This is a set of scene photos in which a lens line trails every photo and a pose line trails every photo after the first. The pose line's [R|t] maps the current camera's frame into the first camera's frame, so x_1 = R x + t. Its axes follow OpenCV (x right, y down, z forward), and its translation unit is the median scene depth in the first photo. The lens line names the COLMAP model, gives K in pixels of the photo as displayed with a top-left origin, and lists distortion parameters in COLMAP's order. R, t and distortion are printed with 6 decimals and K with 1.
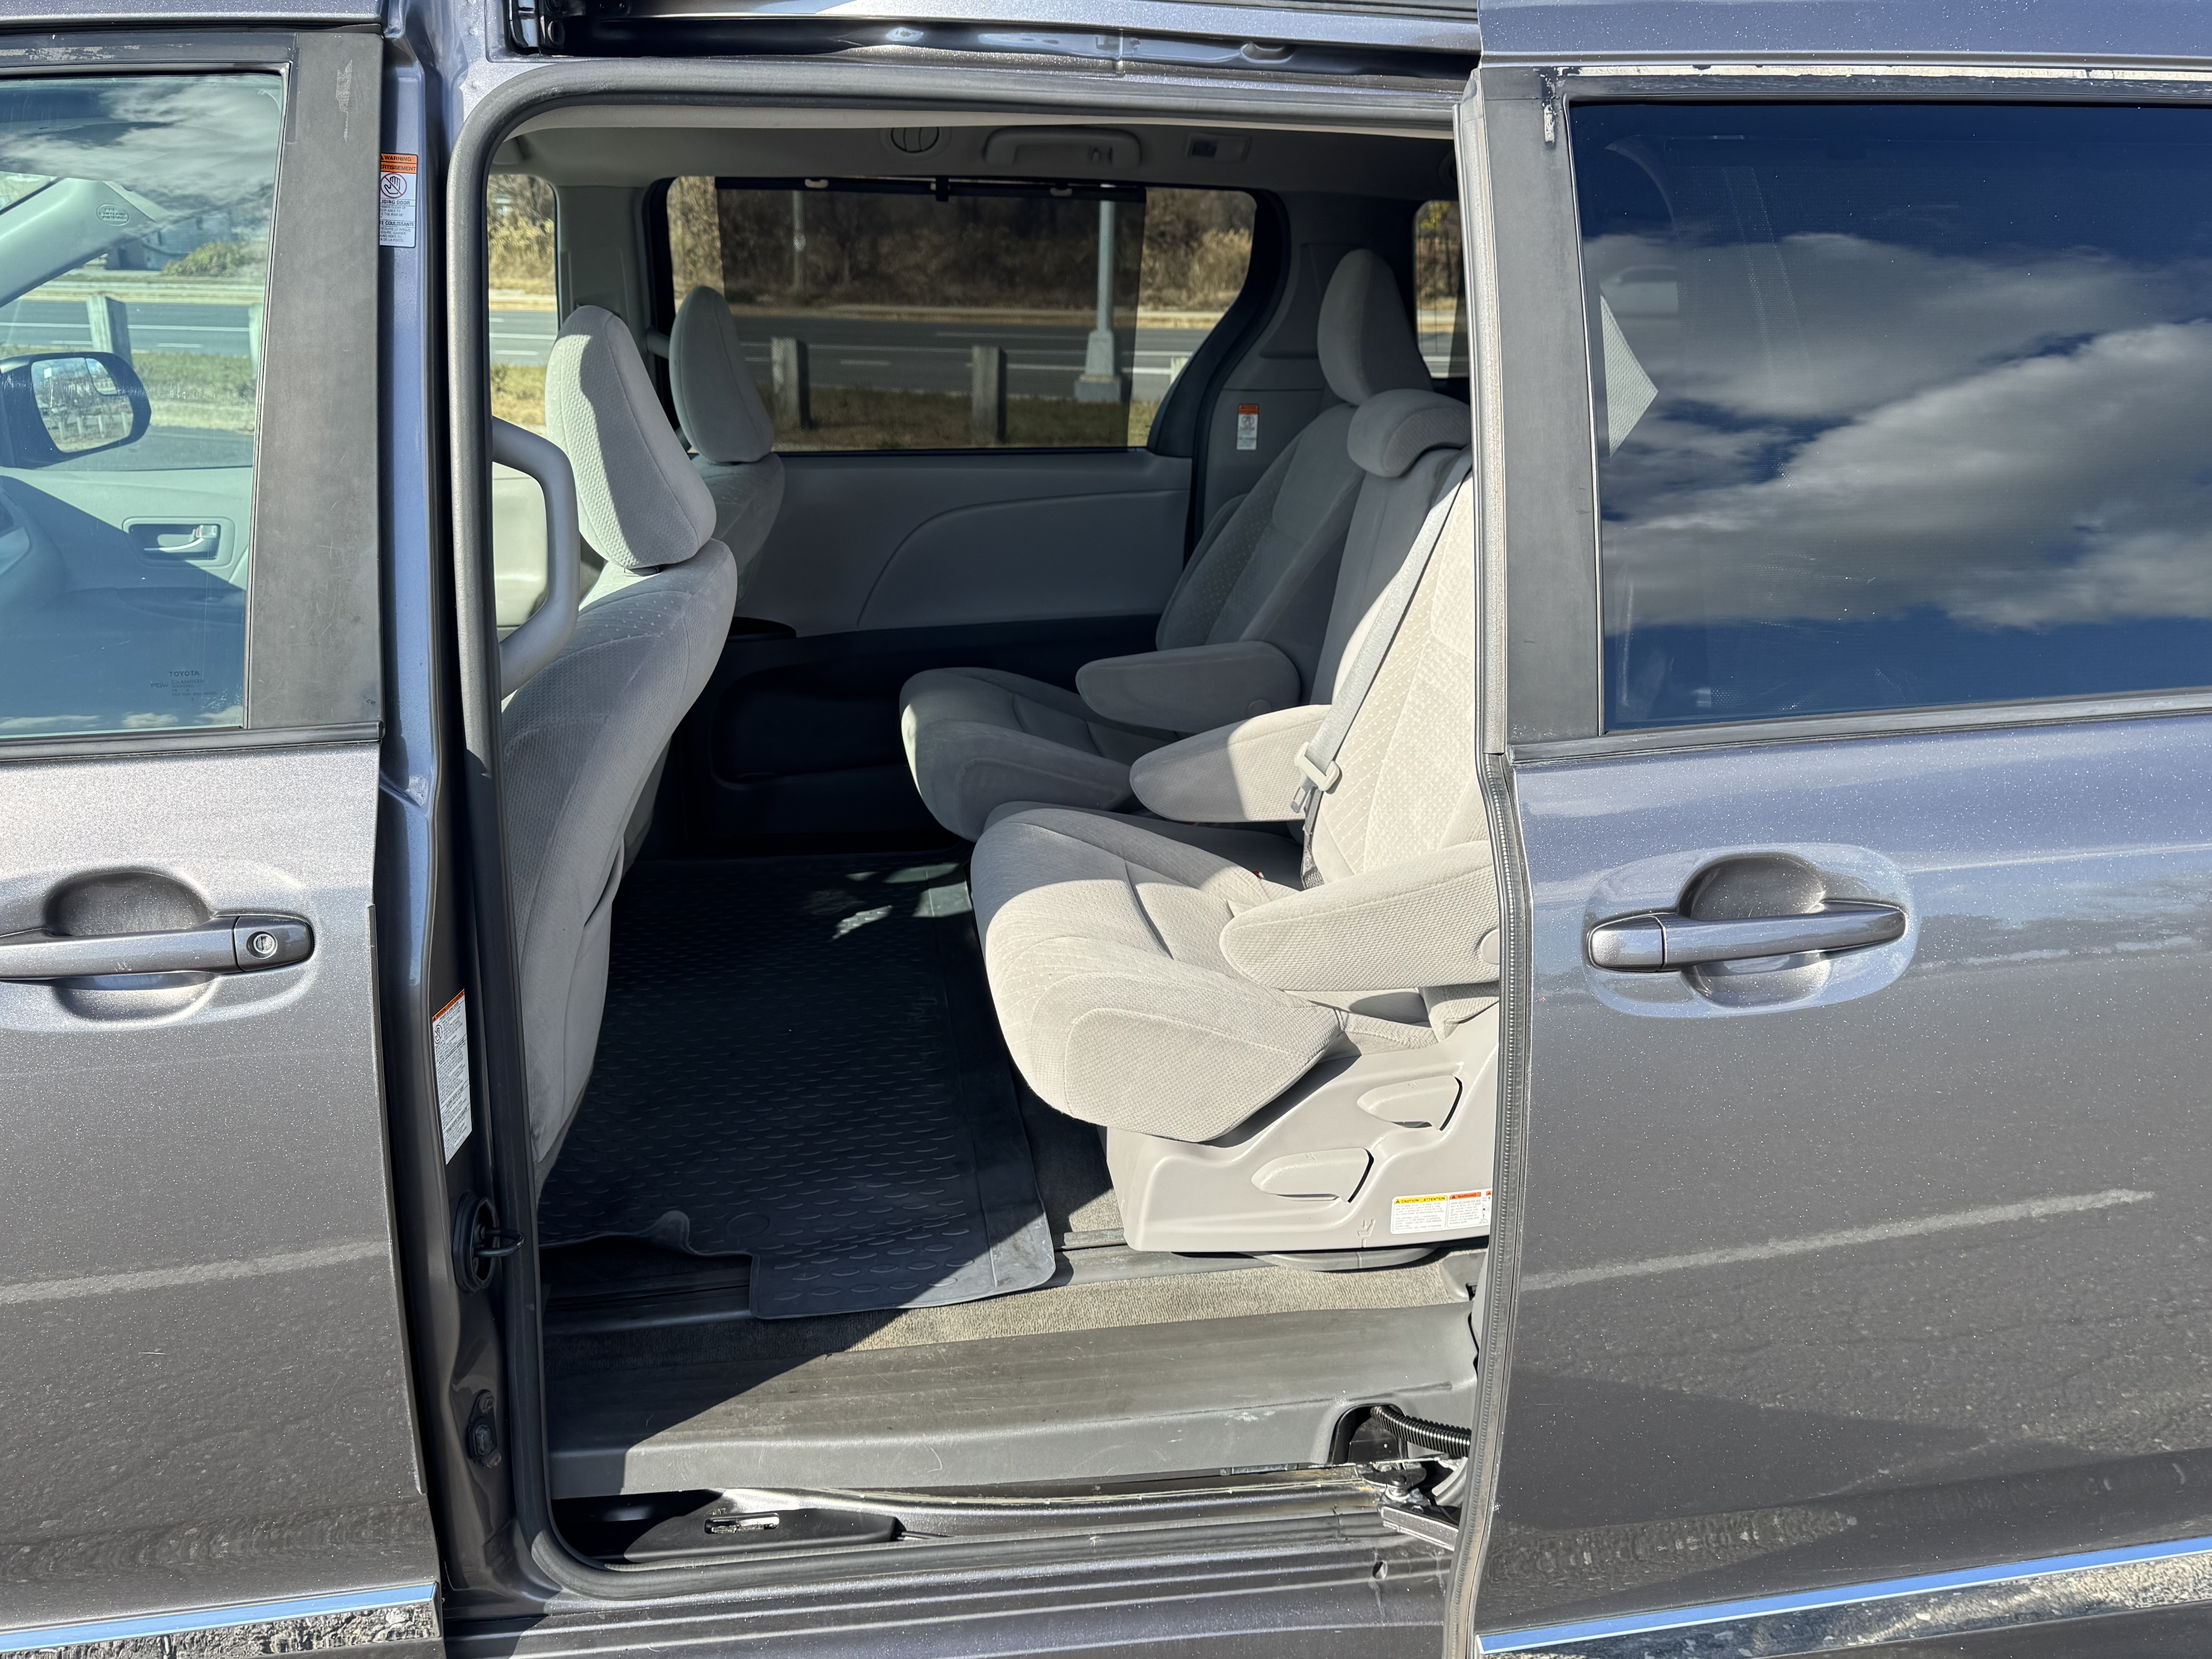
lens RADIAL K [[1775.1, 0, 1139.1], [0, 1775.1, 822.7], [0, 0, 1]] dist [0.056920, -0.093369]
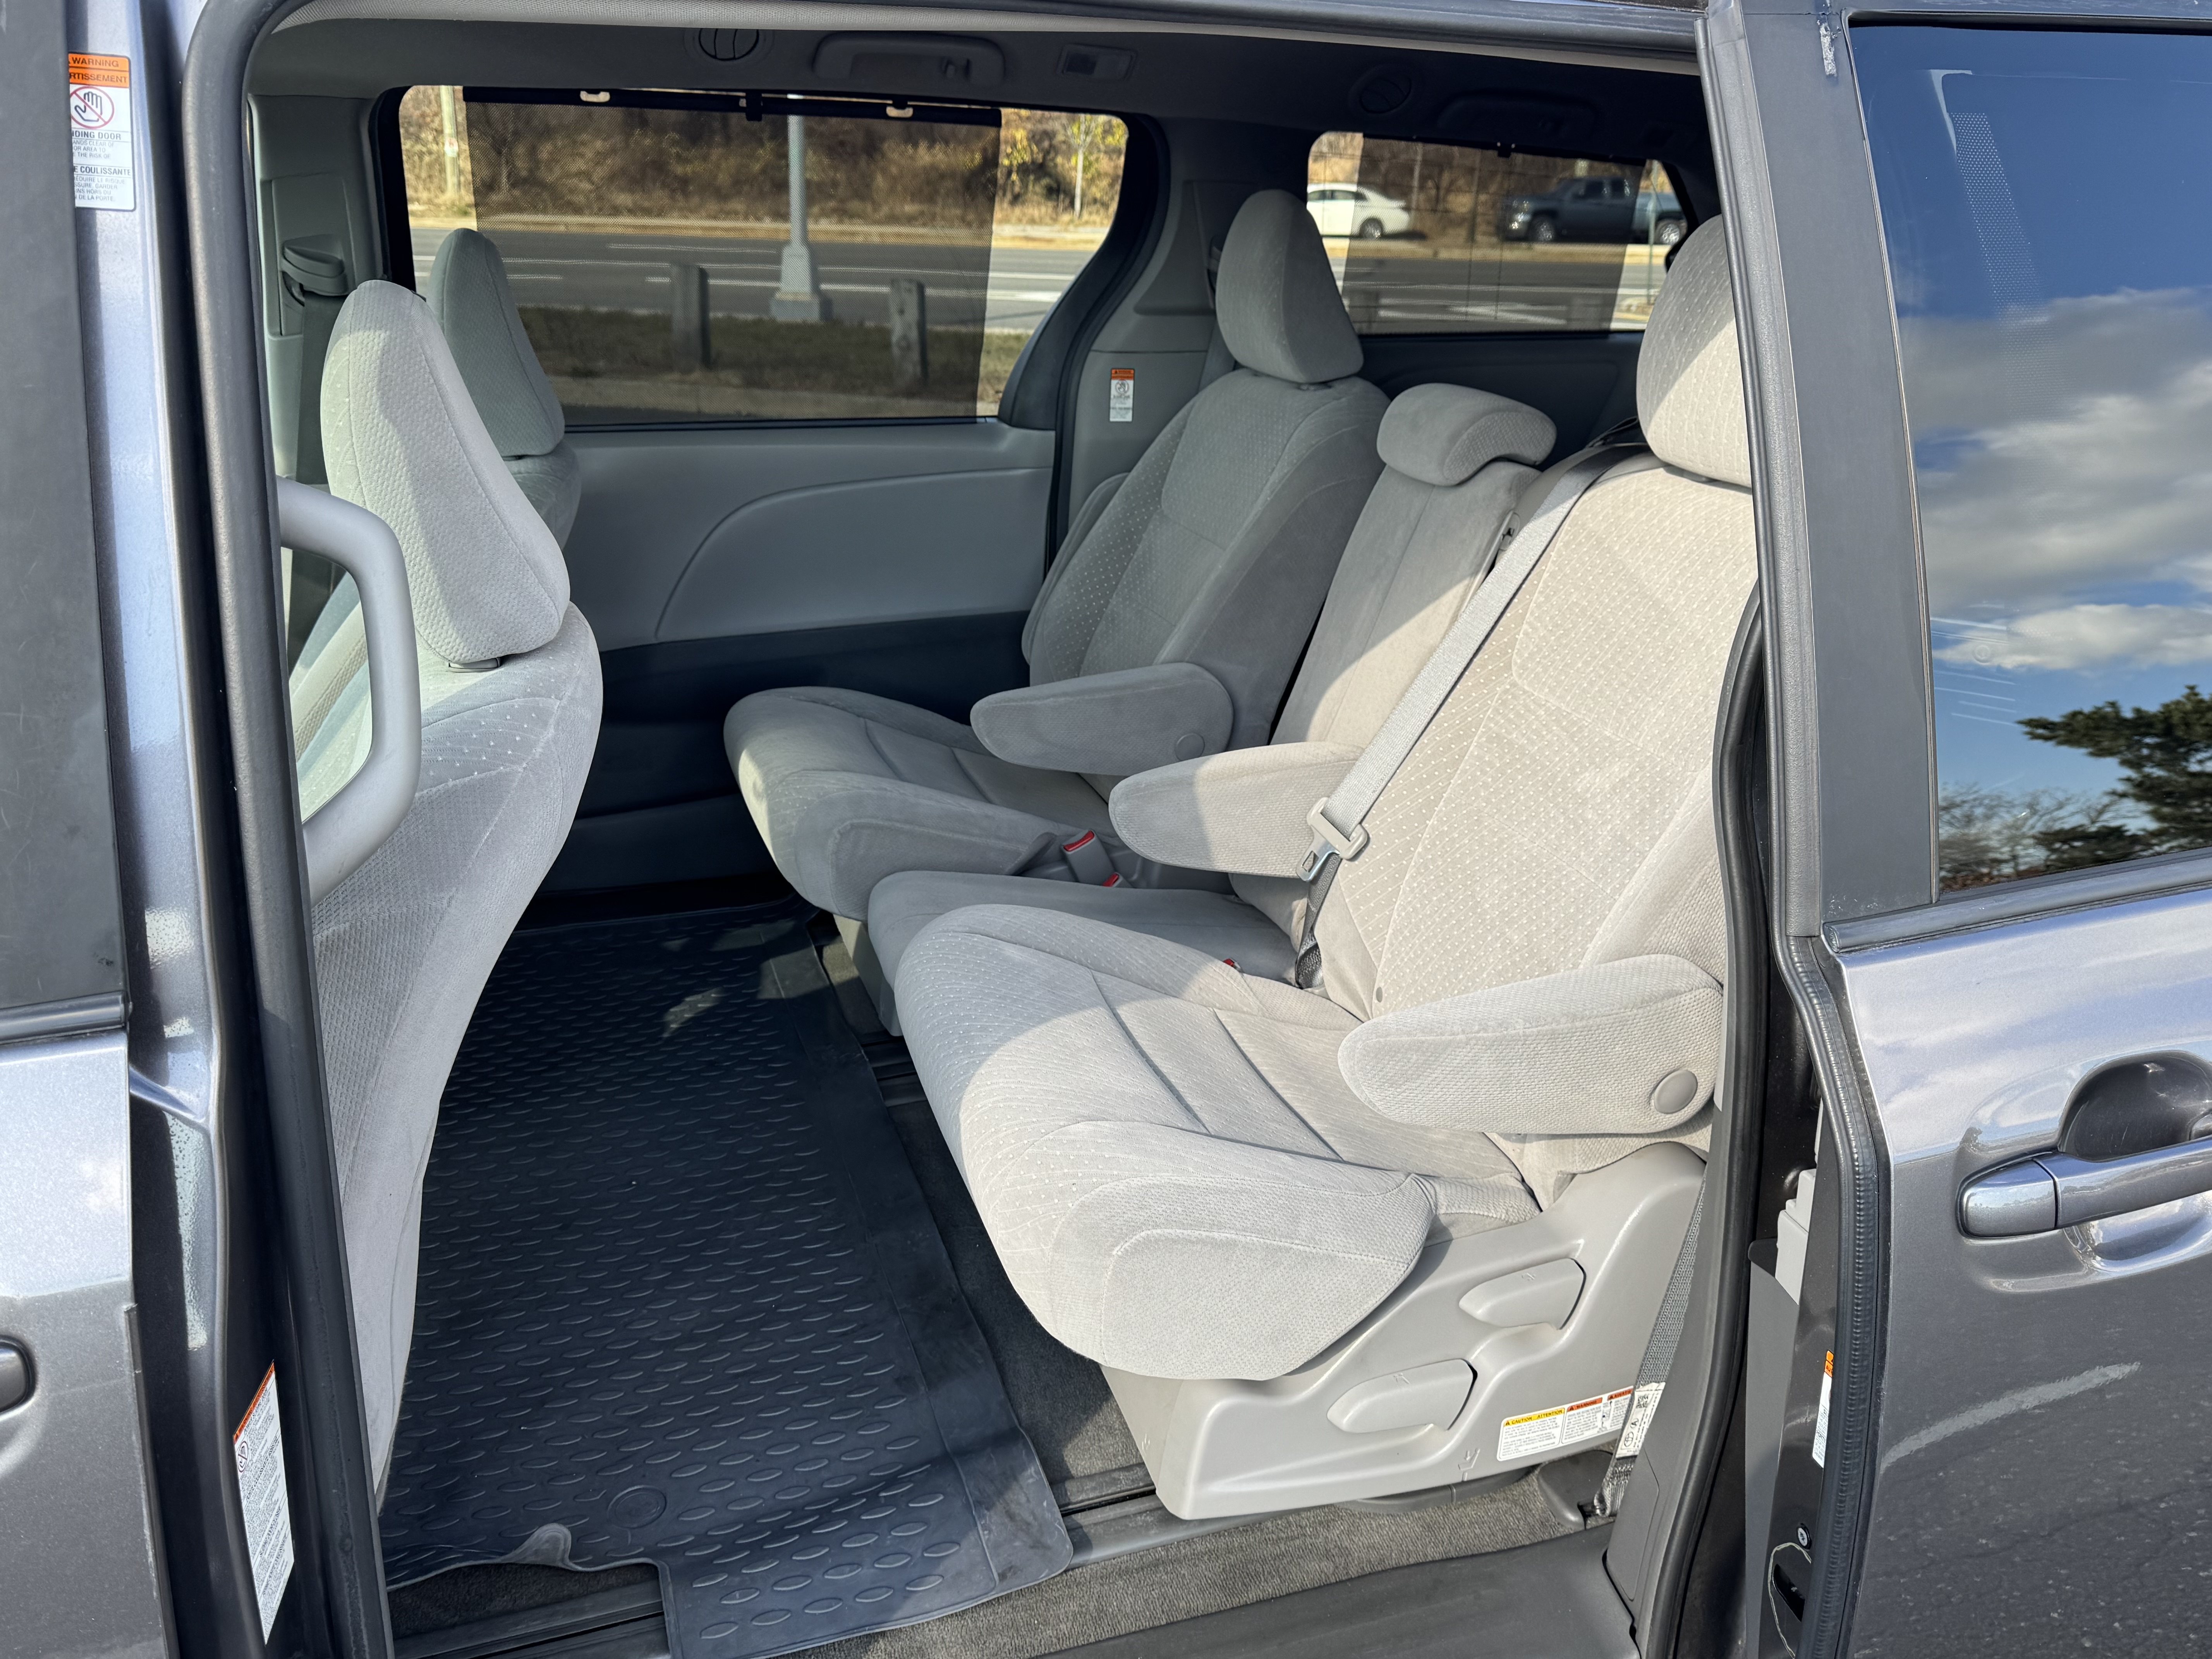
lens RADIAL K [[1775.1, 0, 1136.3], [0, 1775.1, 790.6], [0, 0, 1]] dist [0.056920, -0.093369]
pose [[0.985796, -0.043305, 0.162267, -0.090610], [0.038791, 0.998770, 0.030887, -0.066477], [-0.163405, -0.024154, 0.986263, 0.172405]]
